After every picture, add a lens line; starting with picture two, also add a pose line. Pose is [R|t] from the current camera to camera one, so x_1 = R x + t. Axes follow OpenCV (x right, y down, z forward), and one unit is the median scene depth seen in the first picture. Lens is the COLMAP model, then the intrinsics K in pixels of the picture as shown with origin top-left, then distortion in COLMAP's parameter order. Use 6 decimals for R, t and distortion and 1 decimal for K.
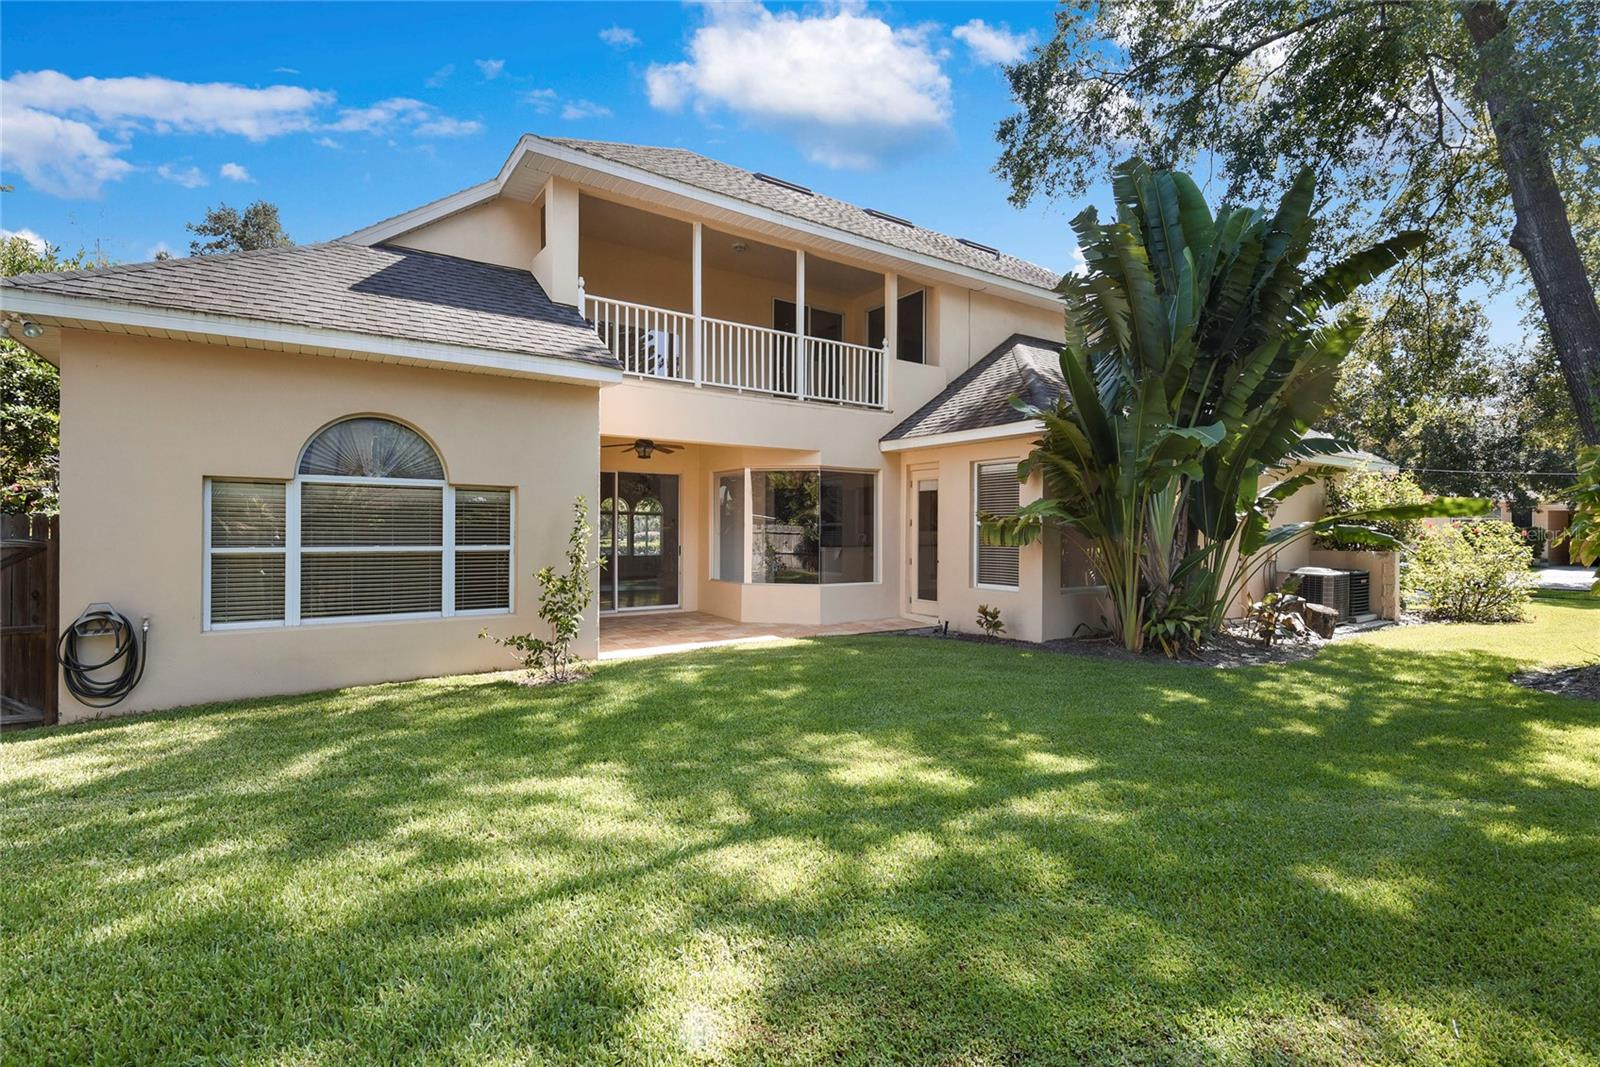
lens RADIAL K [[731.4, 0, 800.0], [0, 731.4, 533.5], [0, 0, 1]] dist [-0.000643, -0.001318]
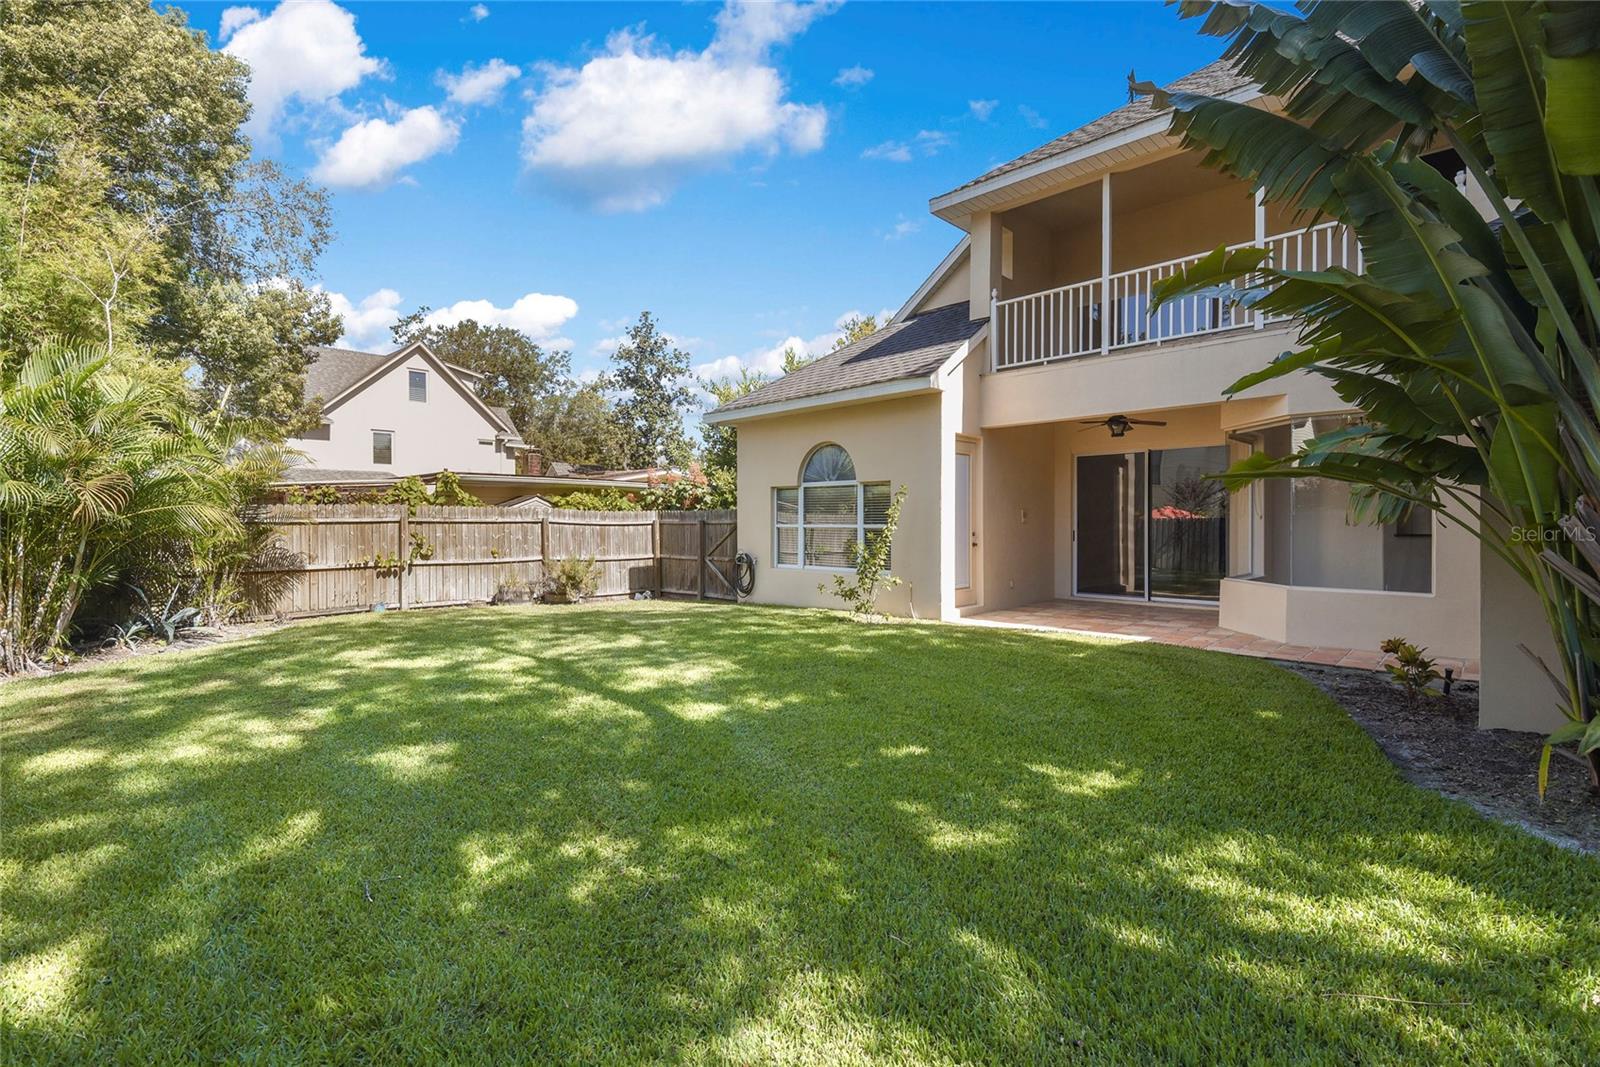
lens RADIAL K [[731.4, 0, 800.0], [0, 731.4, 533.5], [0, 0, 1]] dist [-0.000643, -0.001318]
pose [[0.163116, 0.015028, -0.986492, 0.961150], [0.007391, 0.999837, 0.016453, 0.010943], [0.986579, -0.009975, 0.162979, 0.630016]]
